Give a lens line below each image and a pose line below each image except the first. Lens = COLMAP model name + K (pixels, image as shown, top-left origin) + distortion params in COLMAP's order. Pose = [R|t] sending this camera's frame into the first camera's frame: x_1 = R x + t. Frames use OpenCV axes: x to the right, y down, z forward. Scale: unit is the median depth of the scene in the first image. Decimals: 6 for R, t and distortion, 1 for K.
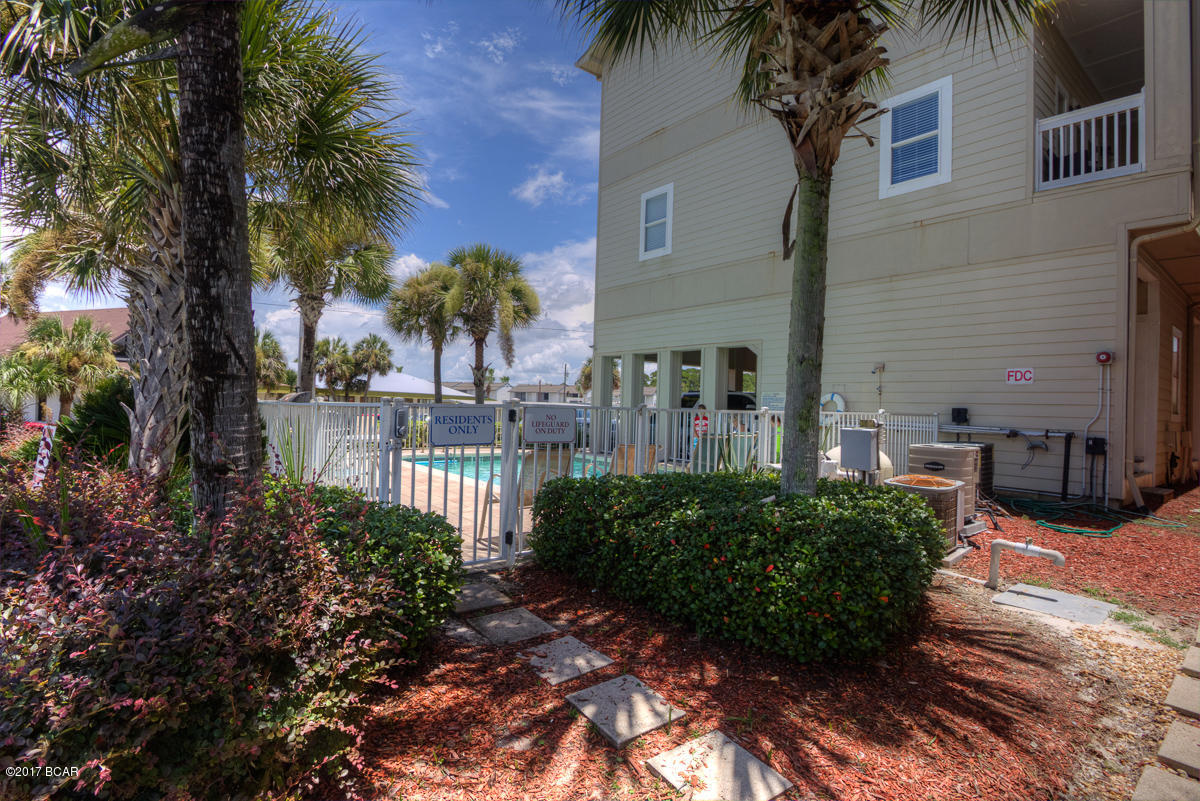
lens RADIAL K [[580.8, 0, 597.3], [0, 580.8, 399.9], [0, 0, 1]] dist [-0.024255, 0.000398]
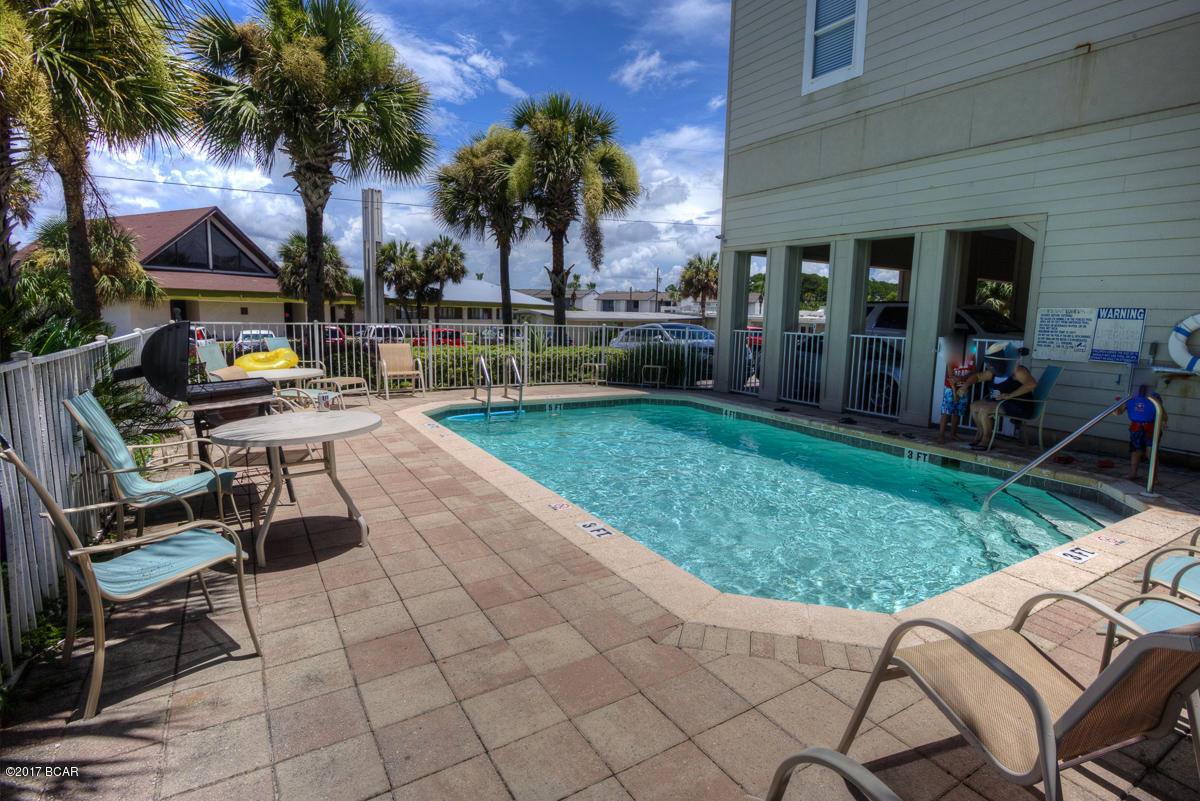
lens RADIAL K [[609.1, 0, 623.1], [0, 609.1, 397.5], [0, 0, 1]] dist [-0.023678, -0.000294]
pose [[0.994360, 0.010663, -0.105516, -0.036154], [0.004880, 0.989278, 0.145960, -0.008420], [0.105941, -0.145652, 0.983647, 0.214248]]
